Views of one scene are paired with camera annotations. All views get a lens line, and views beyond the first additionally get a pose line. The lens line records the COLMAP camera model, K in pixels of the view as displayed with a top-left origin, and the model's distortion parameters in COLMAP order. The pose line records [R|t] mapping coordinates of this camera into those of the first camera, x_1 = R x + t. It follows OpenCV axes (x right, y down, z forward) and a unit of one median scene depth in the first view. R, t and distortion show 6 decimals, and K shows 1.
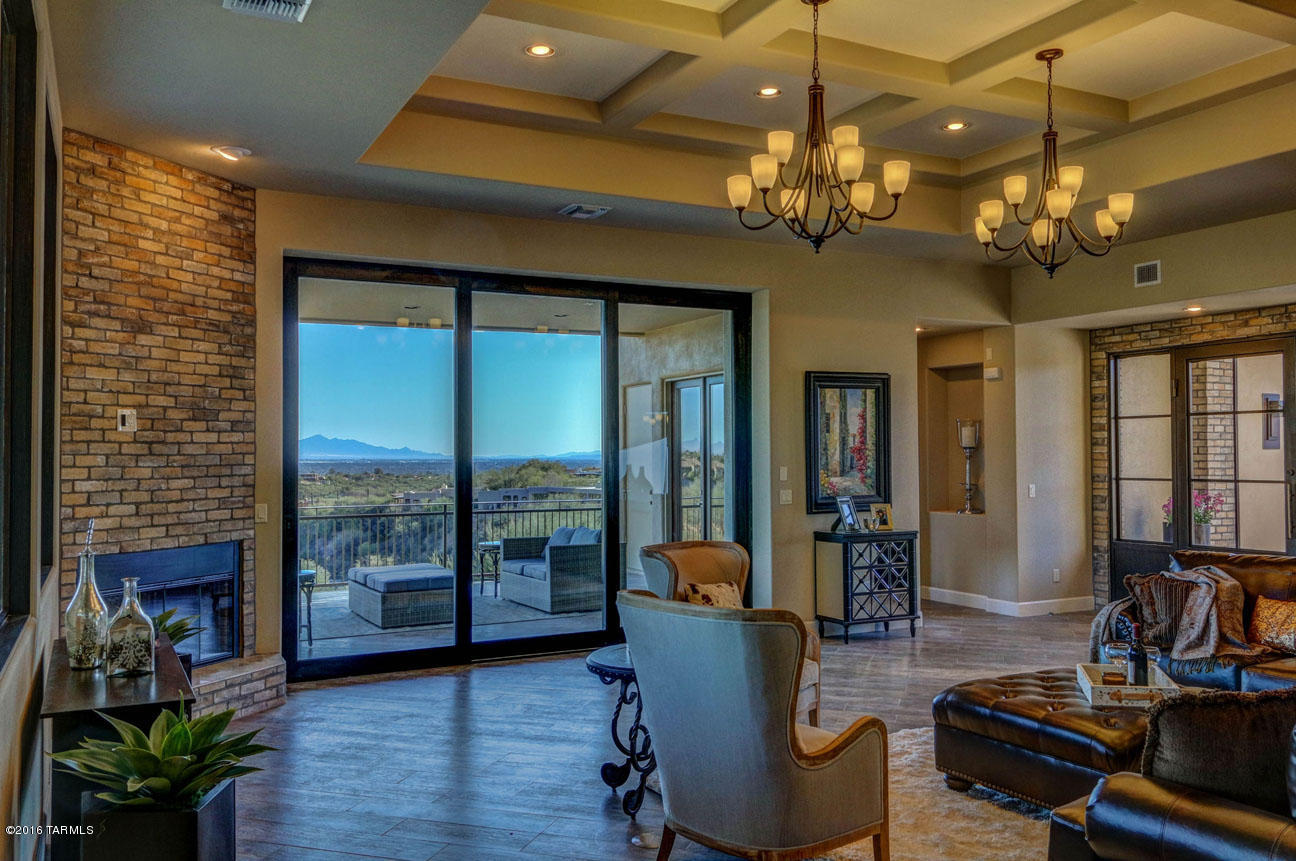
lens RADIAL K [[1052.2, 0, 648.0], [0, 1052.2, 432.9], [0, 0, 1]] dist [0.028417, -0.048334]
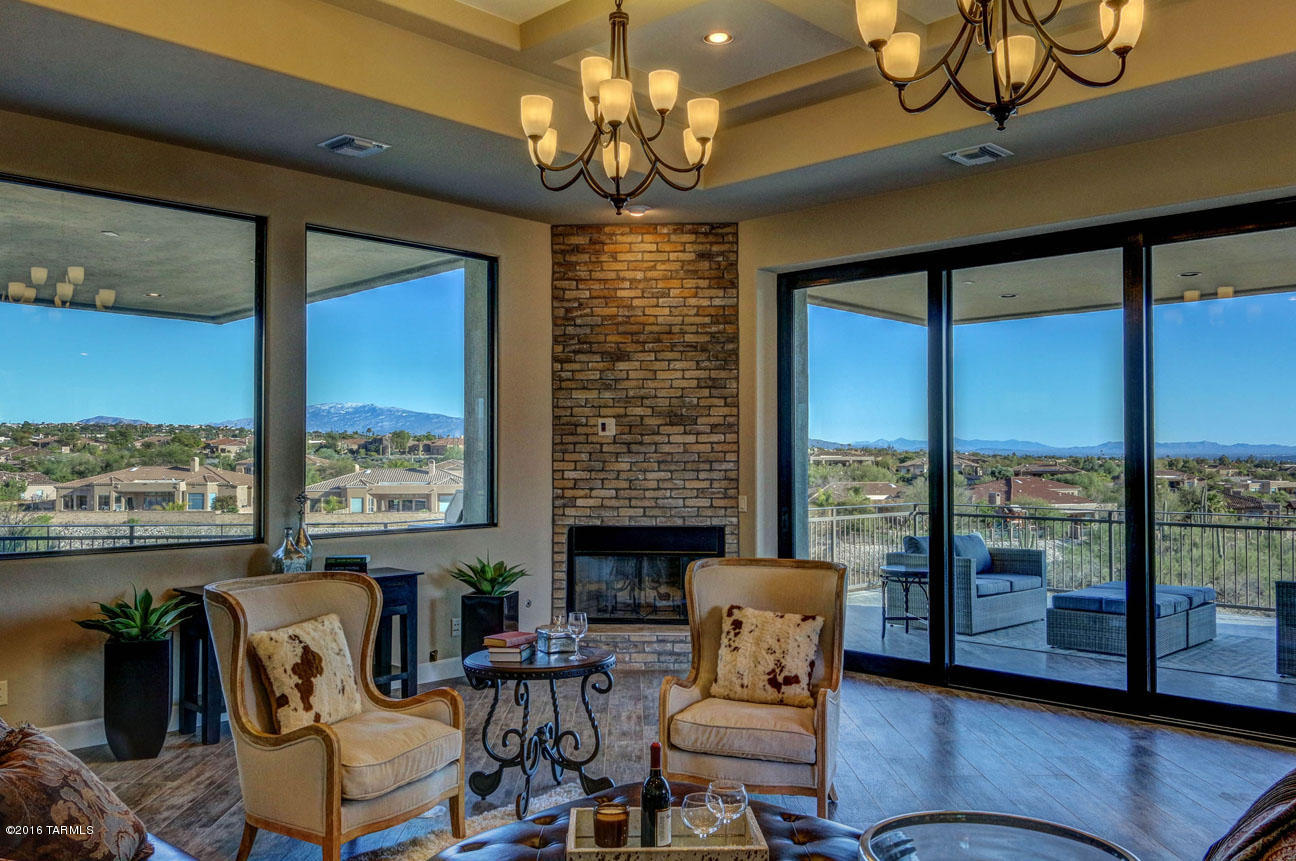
lens RADIAL K [[1052.2, 0, 650.7], [0, 1052.2, 430.8], [0, 0, 1]] dist [0.028417, -0.048334]
pose [[0.311879, -0.013341, -0.950028, 0.758845], [0.017821, 0.999808, -0.008190, 0.004517], [0.949955, -0.014377, 0.312056, 0.601557]]
